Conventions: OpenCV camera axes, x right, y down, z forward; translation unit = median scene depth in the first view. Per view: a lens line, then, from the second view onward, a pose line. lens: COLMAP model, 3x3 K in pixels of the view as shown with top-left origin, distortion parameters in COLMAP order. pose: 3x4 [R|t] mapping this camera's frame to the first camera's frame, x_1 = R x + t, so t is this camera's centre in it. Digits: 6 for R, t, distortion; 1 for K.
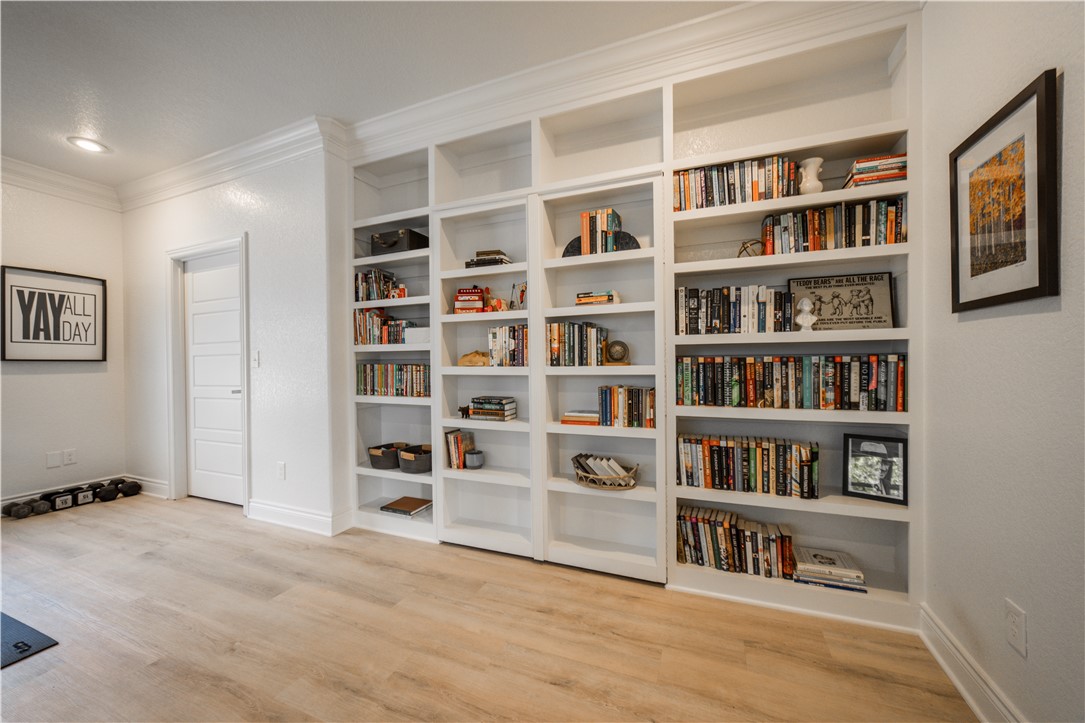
lens RADIAL K [[419.2, 0, 539.9], [0, 419.2, 361.2], [0, 0, 1]] dist [-0.008395, 0.003377]
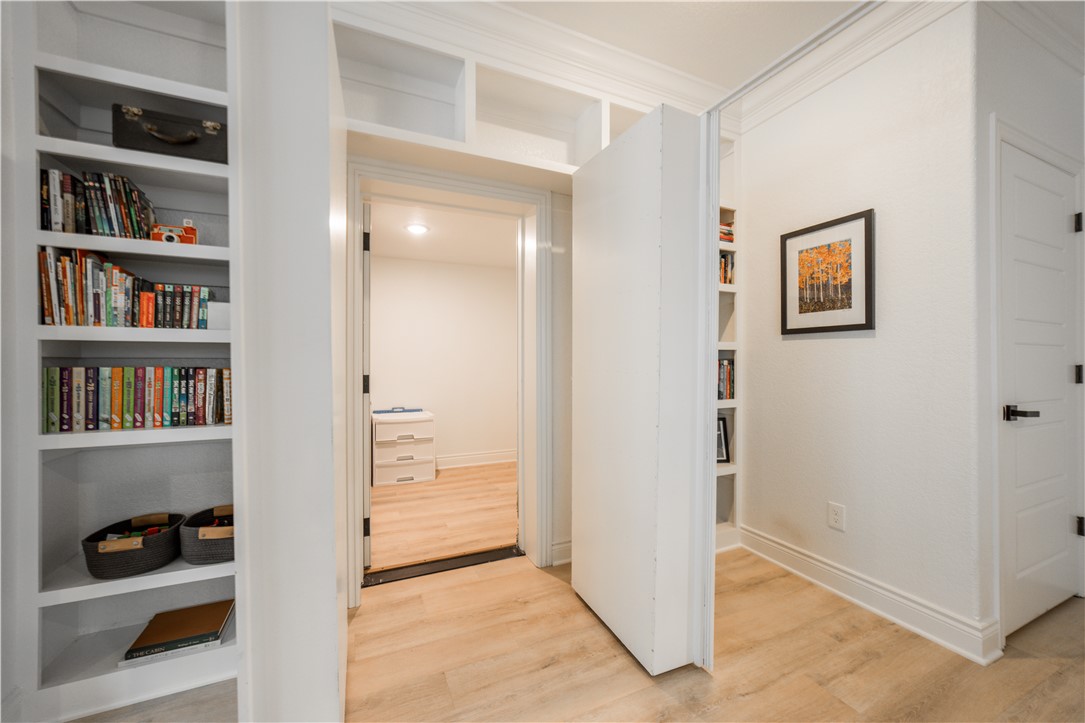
lens RADIAL K [[419.2, 0, 545.6], [0, 419.2, 360.9], [0, 0, 1]] dist [-0.008395, 0.003377]
pose [[0.678683, 0.011056, 0.734348, -0.411241], [-0.004528, 0.999931, -0.010870, 0.003349], [-0.734417, 0.004053, 0.678686, 0.295388]]
